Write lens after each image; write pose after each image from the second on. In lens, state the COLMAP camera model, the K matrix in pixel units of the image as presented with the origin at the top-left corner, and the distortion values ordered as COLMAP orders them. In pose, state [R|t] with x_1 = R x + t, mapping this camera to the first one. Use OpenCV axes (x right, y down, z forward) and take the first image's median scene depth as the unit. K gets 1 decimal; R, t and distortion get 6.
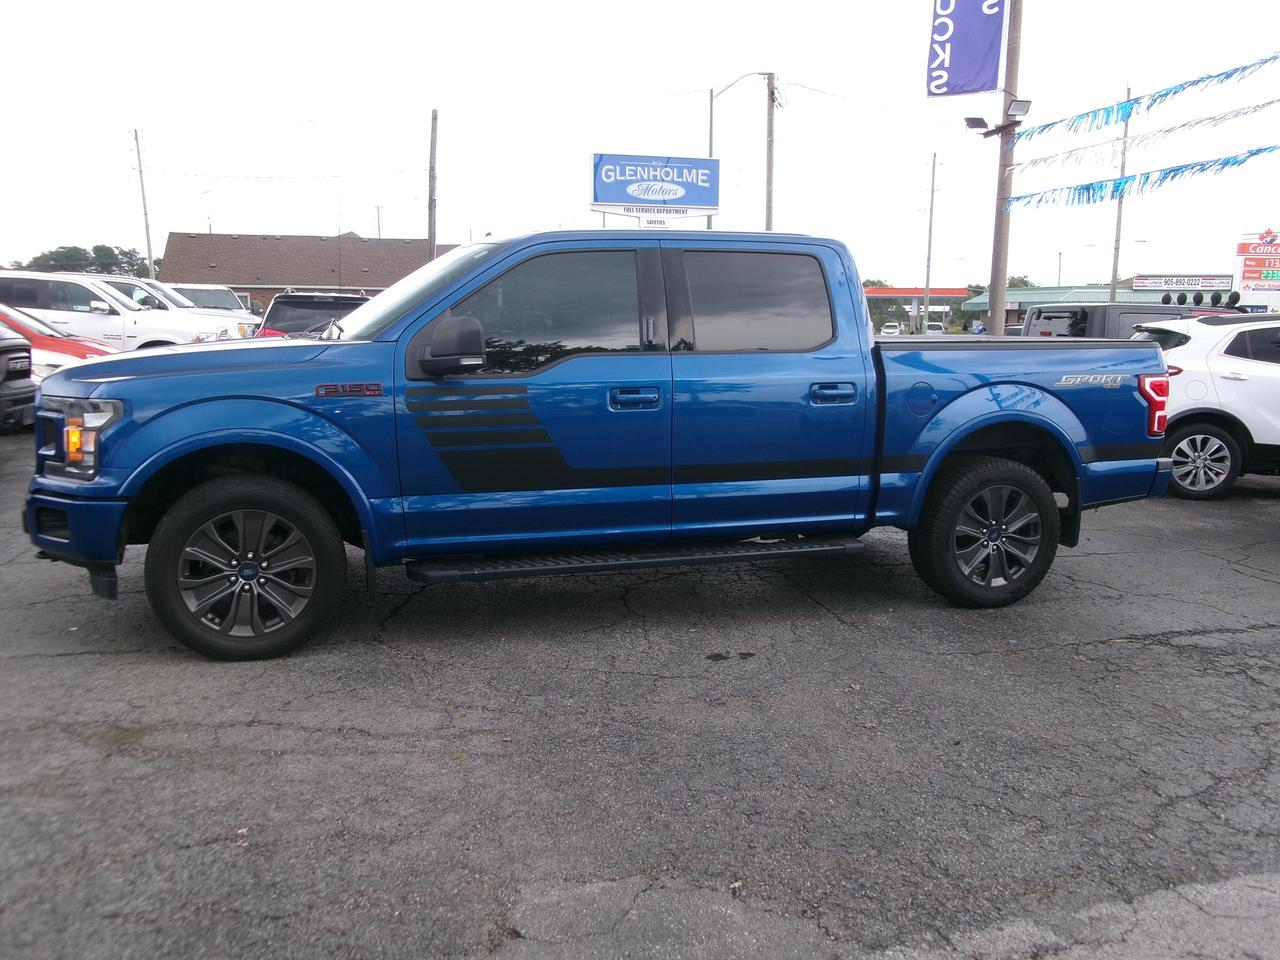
lens RADIAL K [[1066.9, 0, 640.0], [0, 1066.9, 480.0], [0, 0, 1]] dist [0.010076, 0.003132]
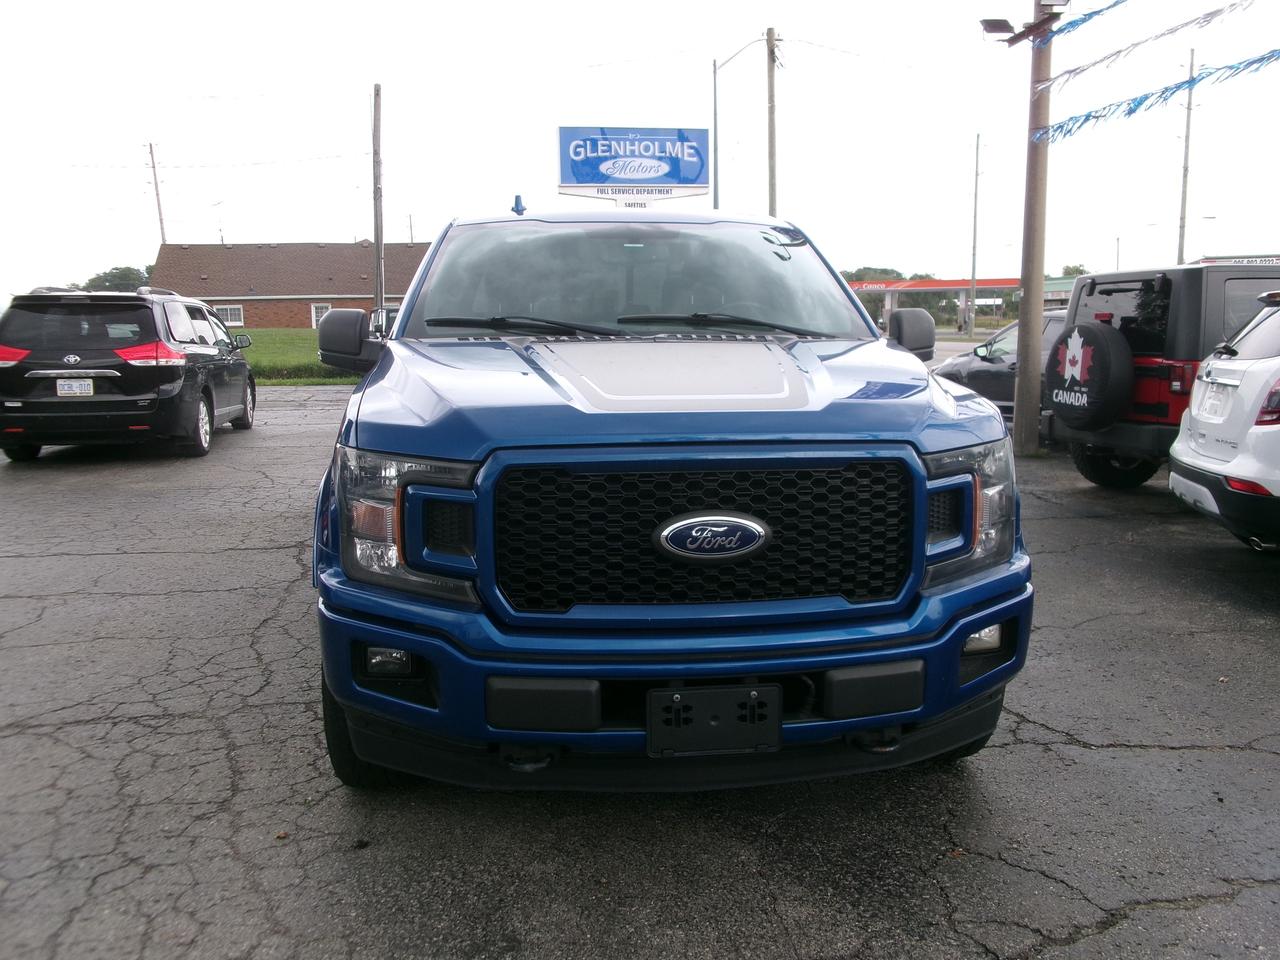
lens RADIAL K [[1043.7, 0, 640.0], [0, 1043.7, 480.0], [0, 0, 1]] dist [0.003359, 0.008132]
pose [[0.998126, -0.020734, -0.057569, 0.062261], [0.020719, 0.999785, -0.000857, -0.020105], [0.057574, -0.000338, 0.998341, 0.163684]]
